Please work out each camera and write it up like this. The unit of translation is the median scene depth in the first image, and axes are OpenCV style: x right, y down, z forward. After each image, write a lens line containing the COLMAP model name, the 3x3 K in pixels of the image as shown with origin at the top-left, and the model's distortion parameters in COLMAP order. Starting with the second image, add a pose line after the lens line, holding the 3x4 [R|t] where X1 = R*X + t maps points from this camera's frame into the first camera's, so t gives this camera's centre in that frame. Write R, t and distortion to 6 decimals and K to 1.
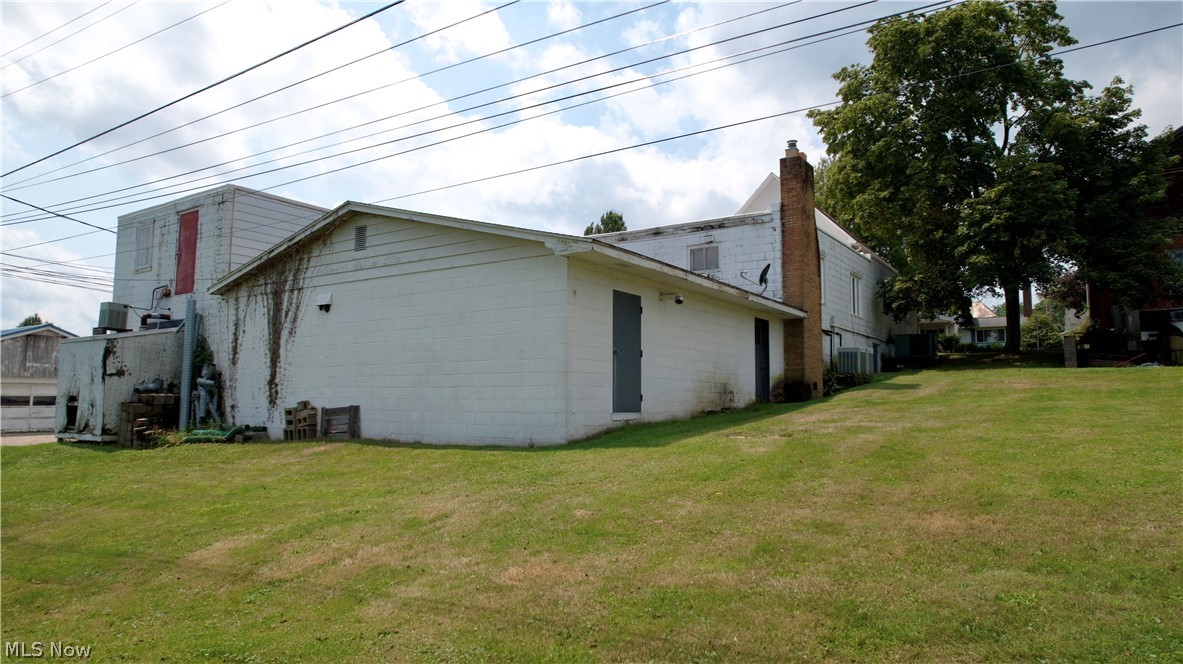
lens RADIAL K [[754.5, 0, 596.0], [0, 754.5, 334.2], [0, 0, 1]] dist [-0.077209, 0.073792]
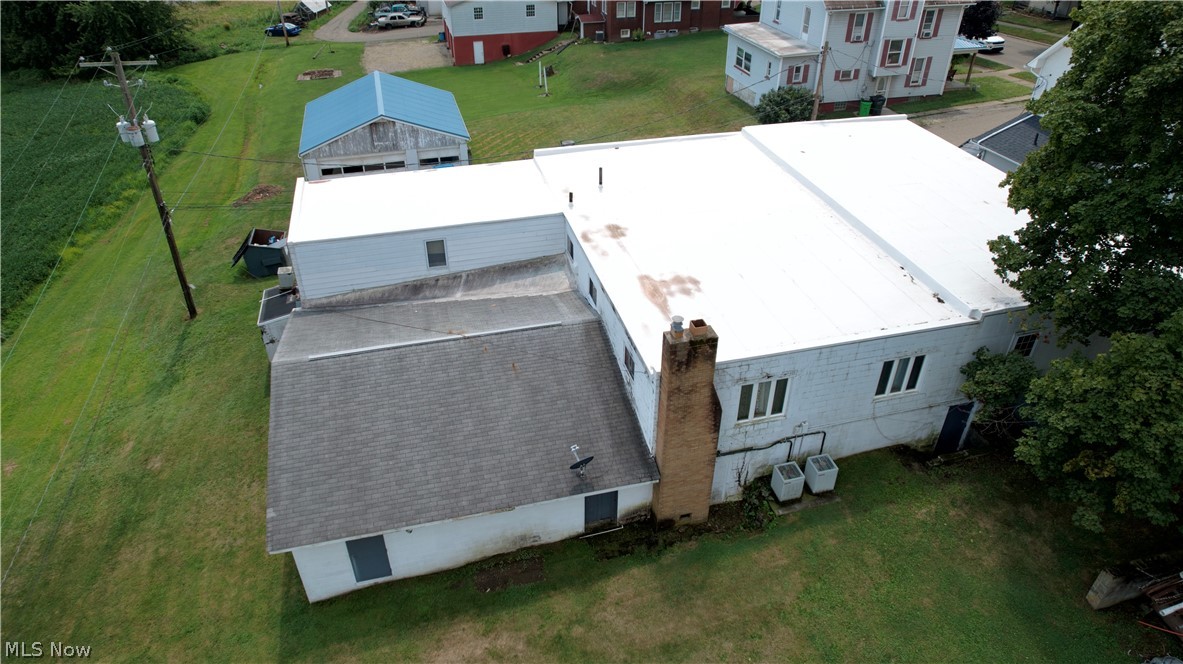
lens RADIAL K [[754.5, 0, 596.0], [0, 754.5, 334.2], [0, 0, 1]] dist [-0.077209, 0.073792]
pose [[0.754000, 0.369590, -0.543035, 0.689299], [0.059544, 0.784837, 0.616836, -0.809007], [0.654170, -0.497429, 0.569760, 0.448789]]
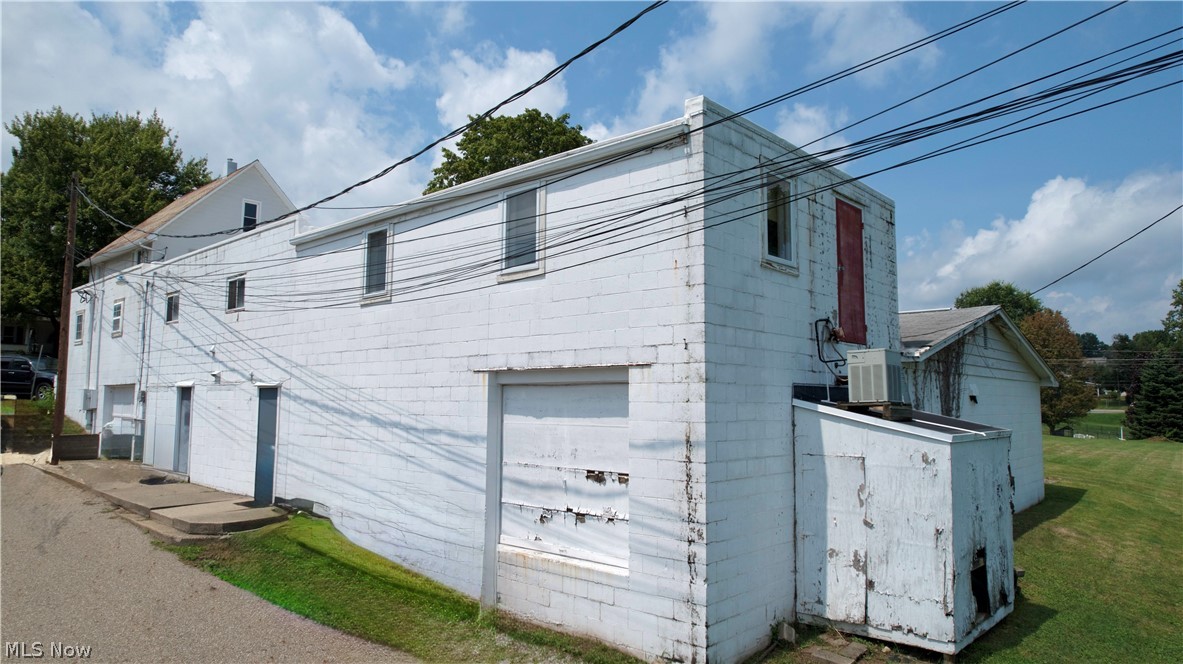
lens RADIAL K [[754.5, 0, 596.0], [0, 754.5, 334.2], [0, 0, 1]] dist [-0.077209, 0.073792]
pose [[0.142629, 0.086834, 0.985960, -1.098581], [-0.095866, 0.992673, -0.073558, 0.000941], [-0.985123, -0.084028, 0.149908, 1.047528]]
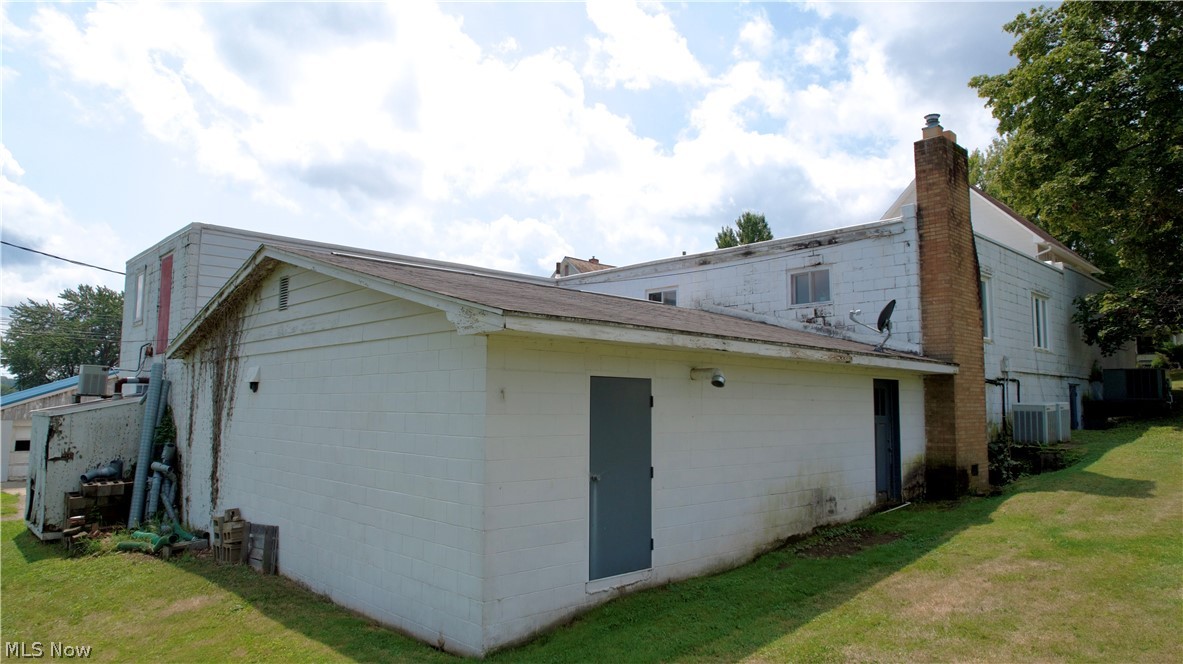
lens RADIAL K [[754.5, 0, 596.0], [0, 754.5, 334.2], [0, 0, 1]] dist [-0.077209, 0.073792]
pose [[0.976191, -0.020046, -0.215986, 0.104583], [0.019351, 0.999799, -0.005332, -0.059028], [0.216050, 0.001026, 0.976382, 0.265869]]
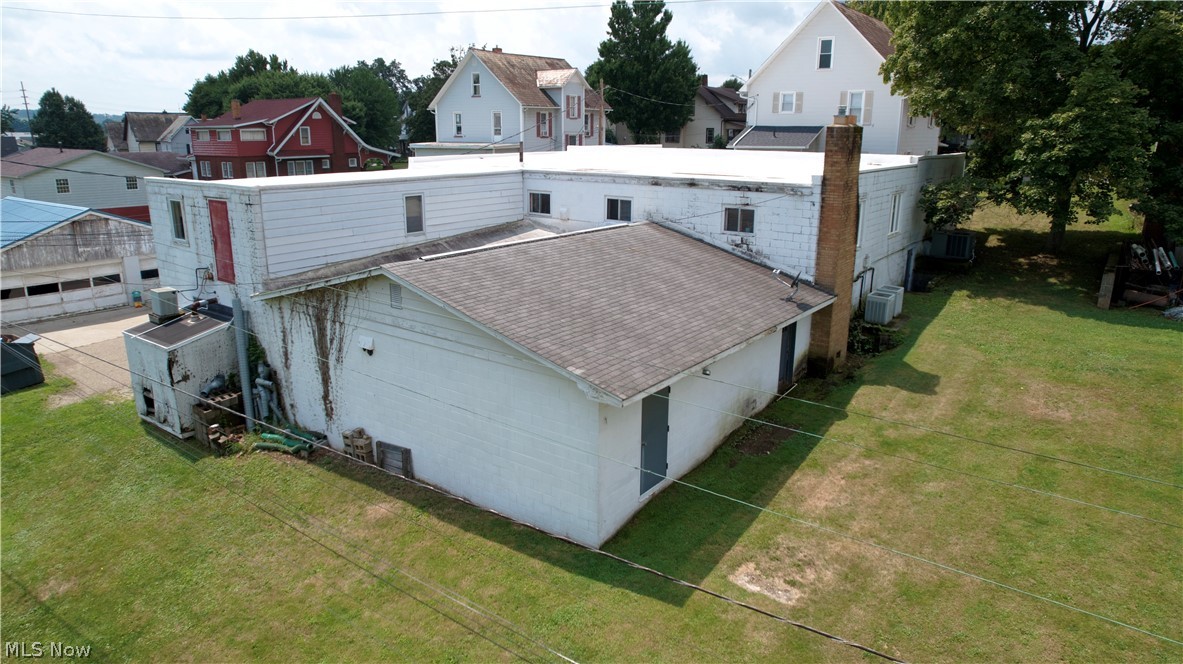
lens RADIAL K [[754.5, 0, 596.0], [0, 754.5, 334.2], [0, 0, 1]] dist [-0.077209, 0.073792]
pose [[0.999070, 0.011536, -0.041550, 0.000413], [0.003934, 0.935146, 0.354240, -0.330489], [0.042941, -0.354074, 0.934231, 0.030248]]
